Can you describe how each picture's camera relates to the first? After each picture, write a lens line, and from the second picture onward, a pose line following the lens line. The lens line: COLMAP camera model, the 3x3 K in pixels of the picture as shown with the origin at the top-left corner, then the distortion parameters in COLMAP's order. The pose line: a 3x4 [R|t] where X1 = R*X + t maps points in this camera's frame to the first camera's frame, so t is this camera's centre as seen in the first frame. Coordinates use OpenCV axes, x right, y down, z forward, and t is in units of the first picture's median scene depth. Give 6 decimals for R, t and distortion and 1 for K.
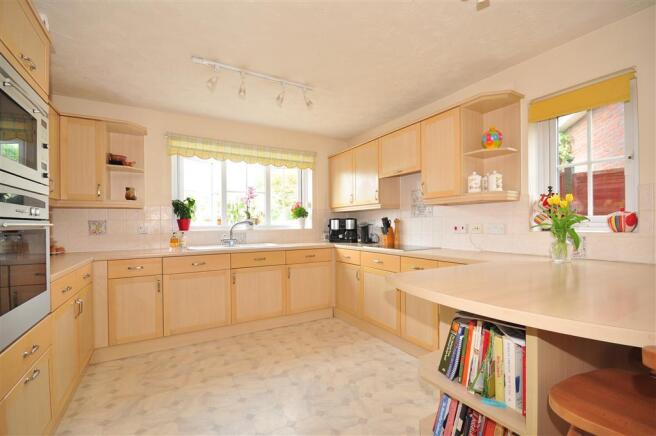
lens RADIAL K [[287.4, 0, 326.8], [0, 287.4, 224.6], [0, 0, 1]] dist [0.011963, -0.011694]
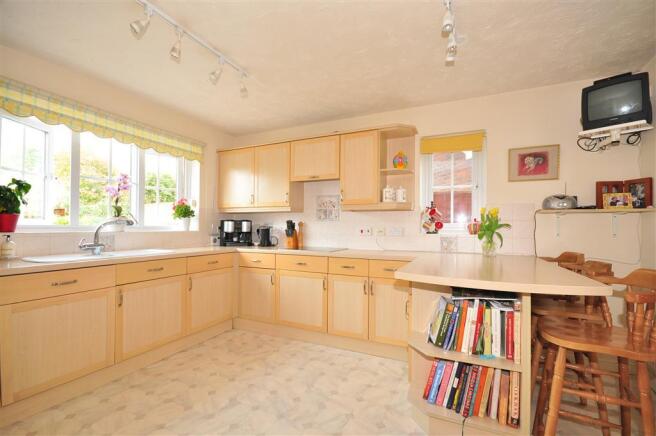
lens RADIAL K [[287.4, 0, 326.8], [0, 287.4, 224.6], [0, 0, 1]] dist [0.011963, -0.011694]
pose [[0.821594, 0.019849, 0.569728, -0.286449], [-0.012510, 0.999781, -0.016791, 0.006233], [-0.569936, 0.006669, 0.821662, 0.100614]]
